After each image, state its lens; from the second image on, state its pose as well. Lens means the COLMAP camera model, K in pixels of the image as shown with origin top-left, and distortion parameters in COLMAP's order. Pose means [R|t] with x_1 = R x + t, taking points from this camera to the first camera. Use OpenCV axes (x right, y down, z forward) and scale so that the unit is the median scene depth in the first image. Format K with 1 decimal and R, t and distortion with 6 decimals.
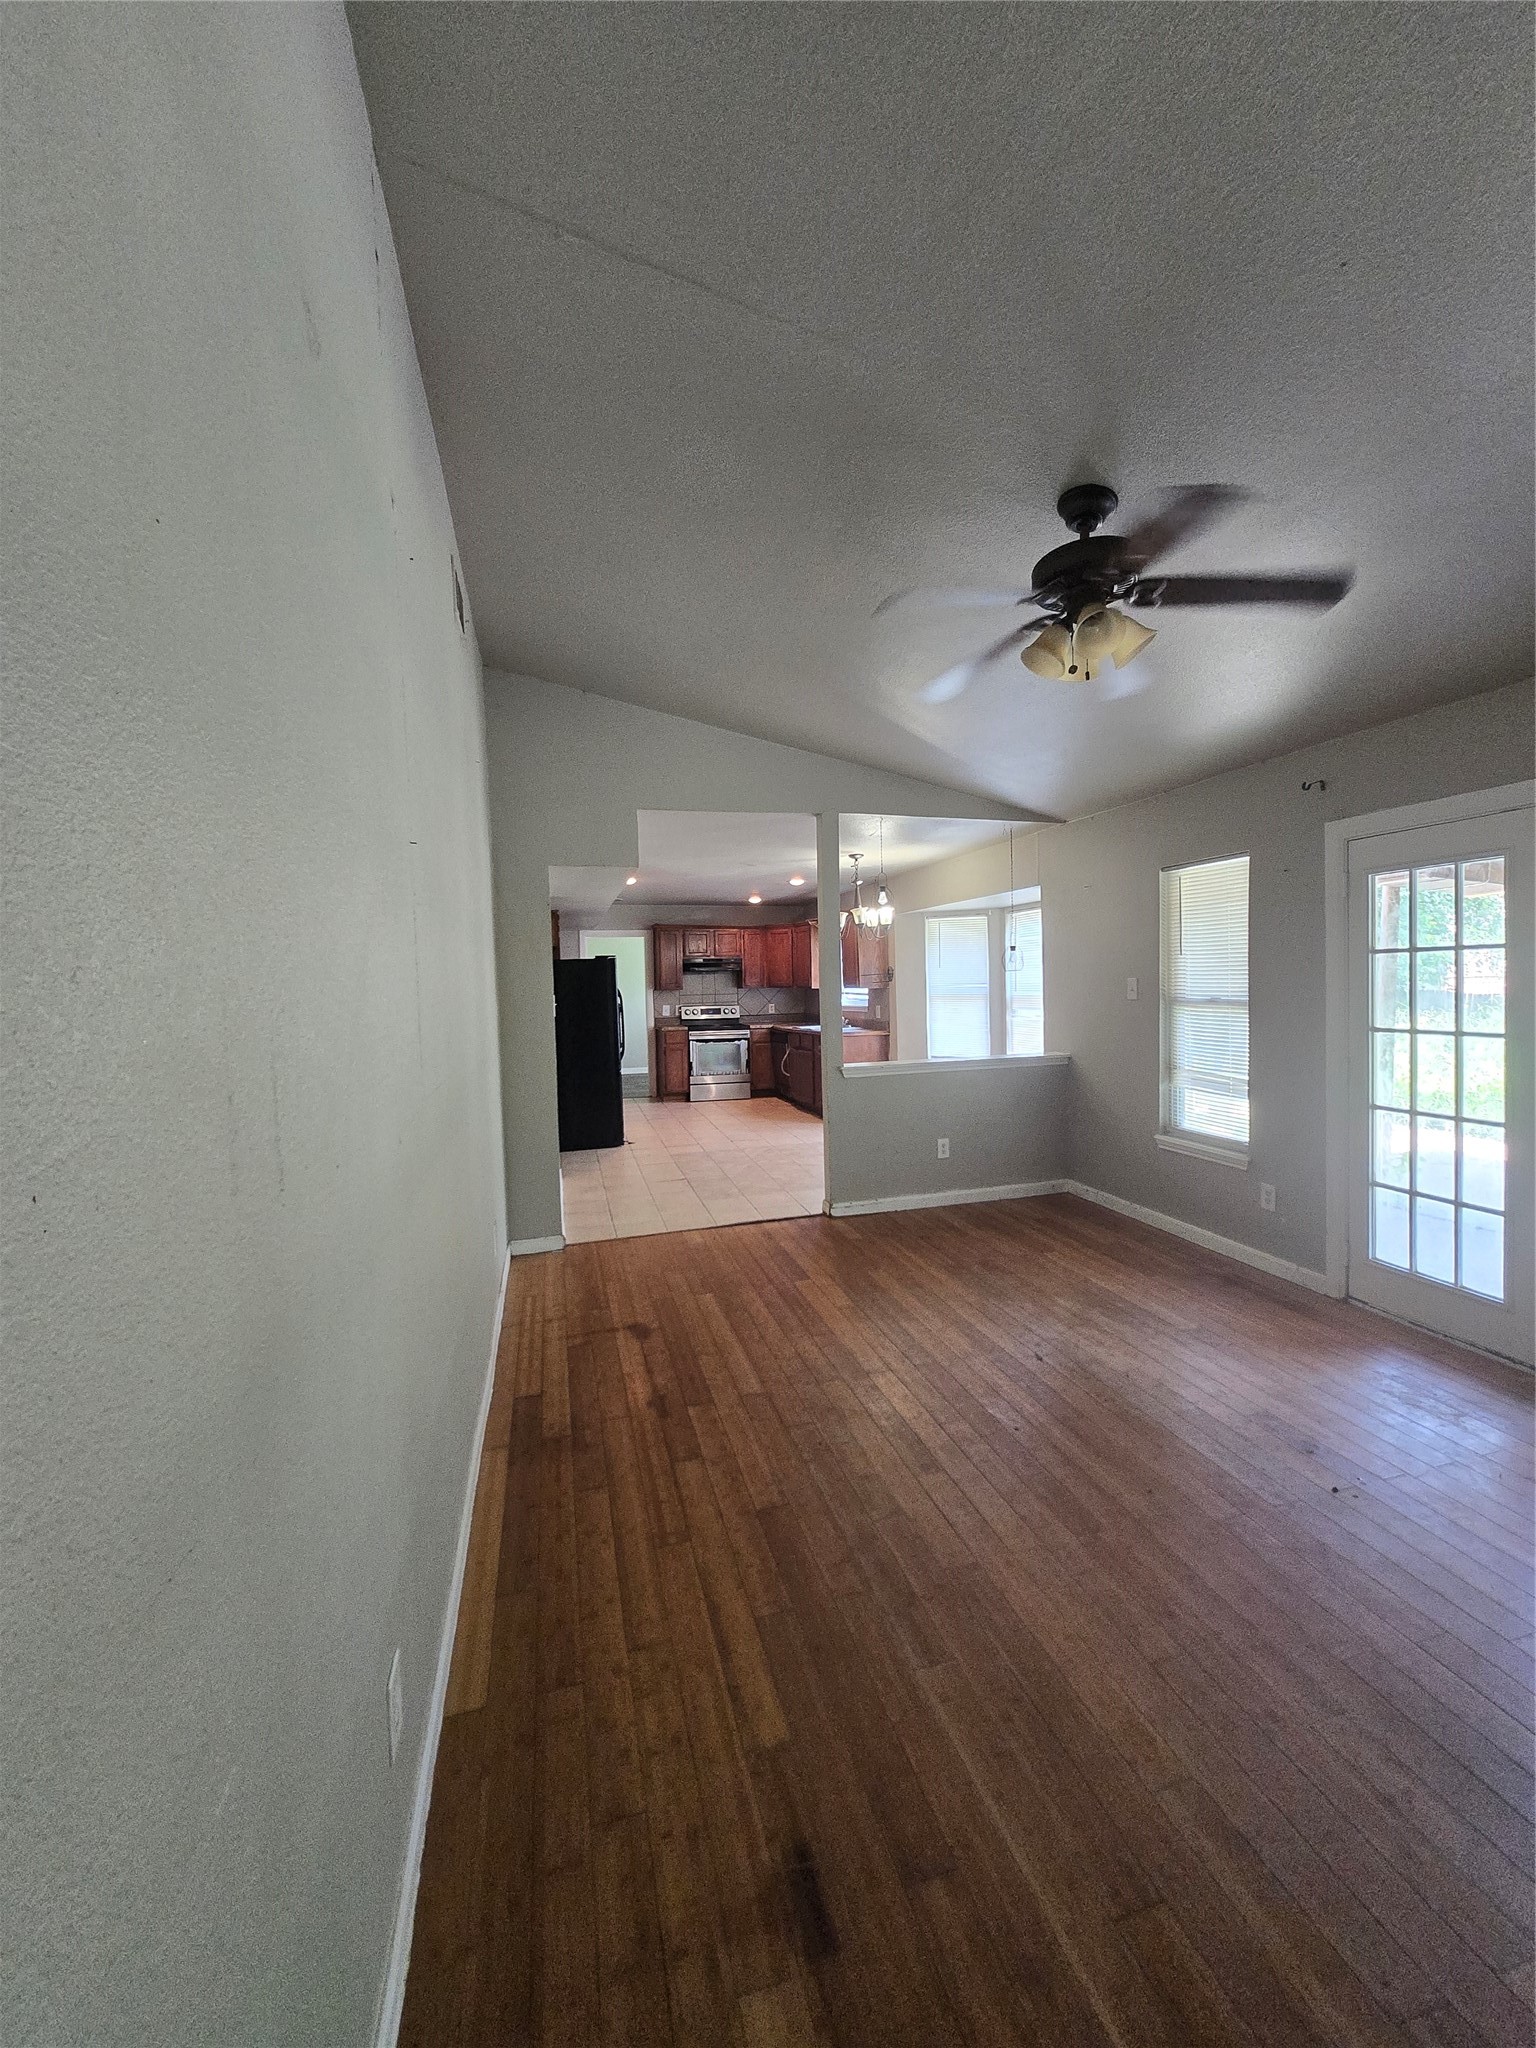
lens RADIAL K [[802.4, 0, 770.9], [0, 802.4, 1017.0], [0, 0, 1]] dist [-0.000113, -0.000319]
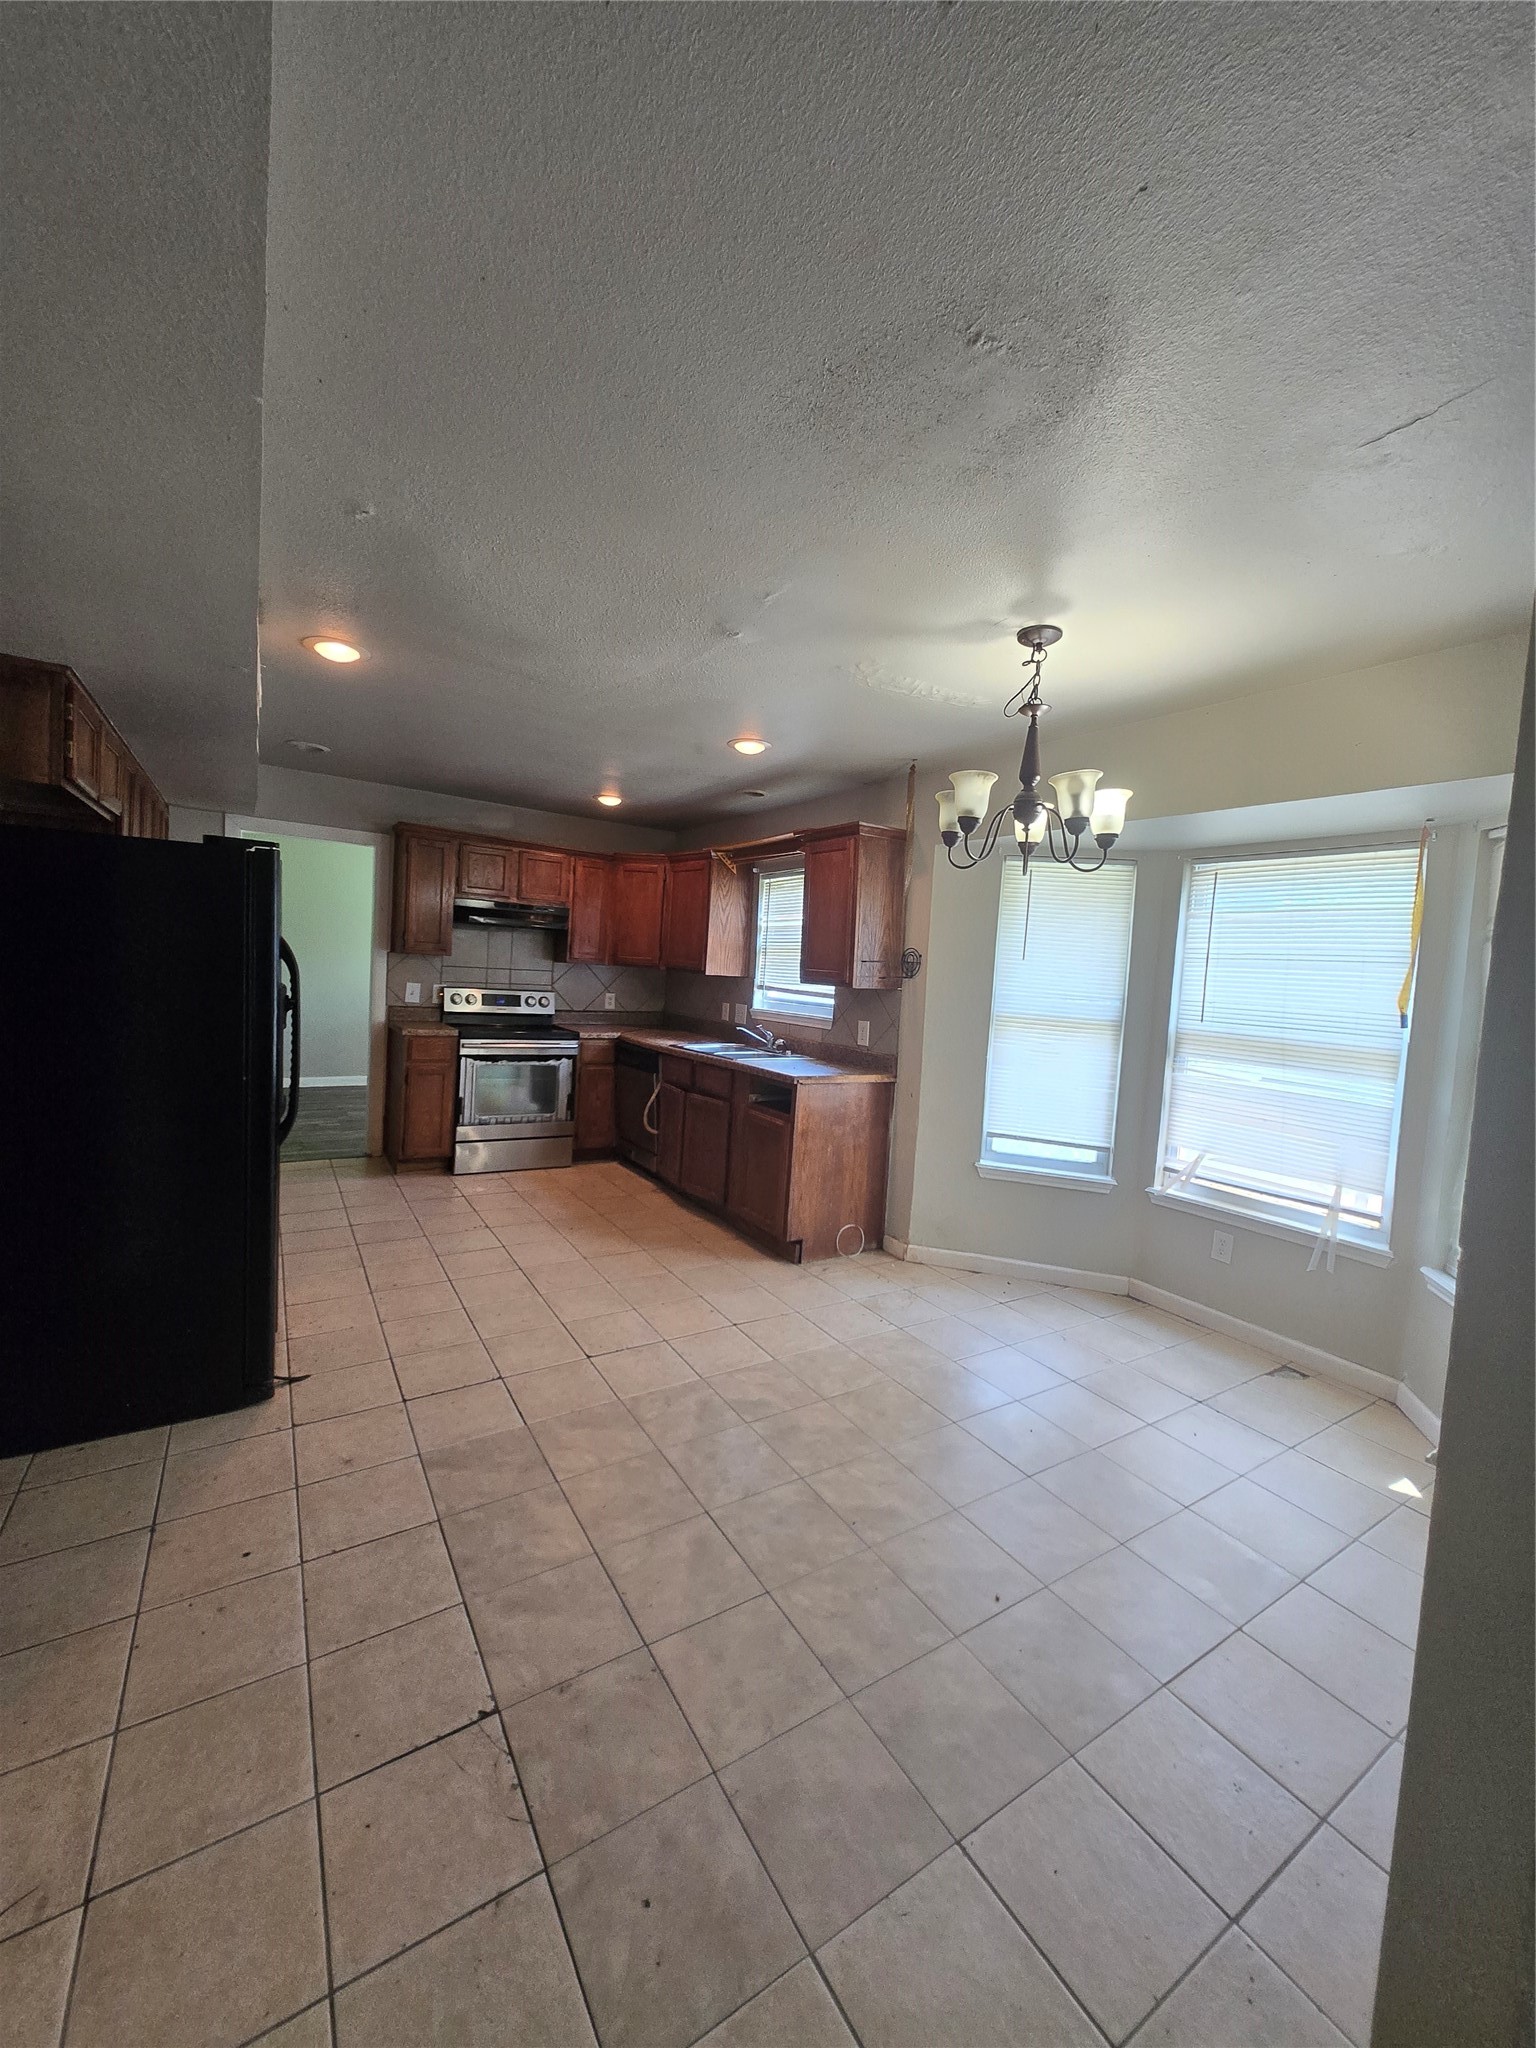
lens RADIAL K [[811.4, 0, 771.8], [0, 811.4, 1009.8], [0, 0, 1]] dist [0.000097, 0.000402]
pose [[0.951176, 0.065923, 0.301528, -0.070141], [-0.070906, 0.997467, 0.005599, -0.017447], [-0.300395, -0.026706, 0.953441, 0.446177]]
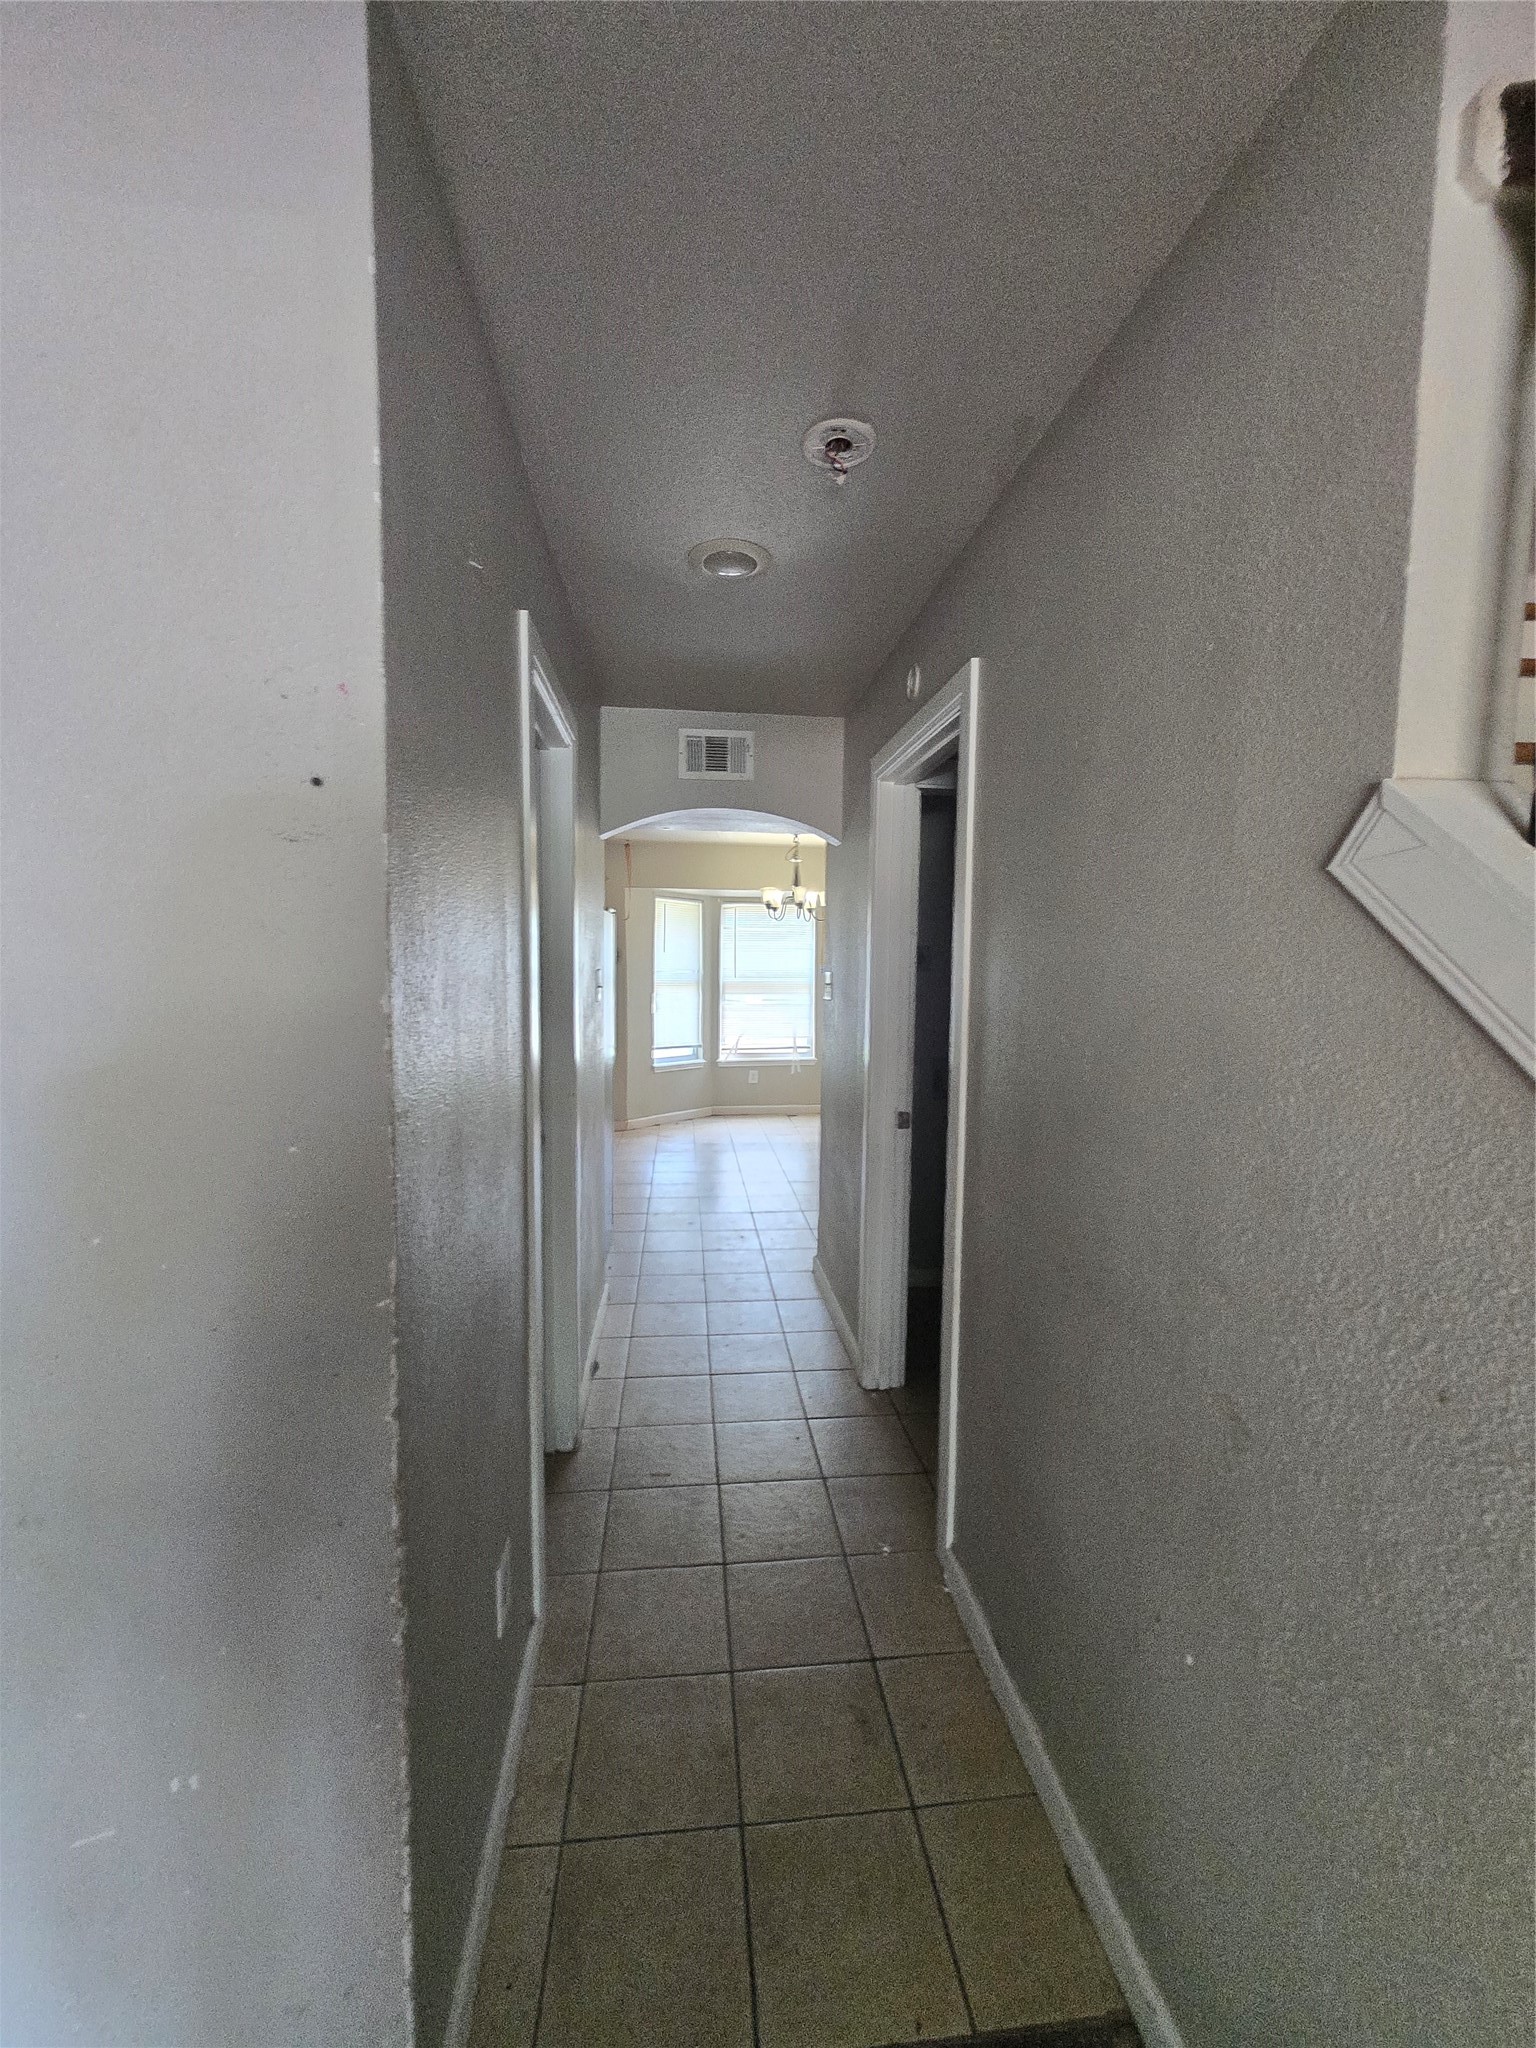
lens RADIAL K [[815.5, 0, 770.7], [0, 815.5, 1004.8], [0, 0, 1]] dist [0.001298, 0.000579]
pose [[0.156171, -0.026370, 0.987378, -0.529405], [0.030608, 0.999293, 0.021847, -0.013808], [-0.987256, 0.026809, 0.156868, 0.571058]]
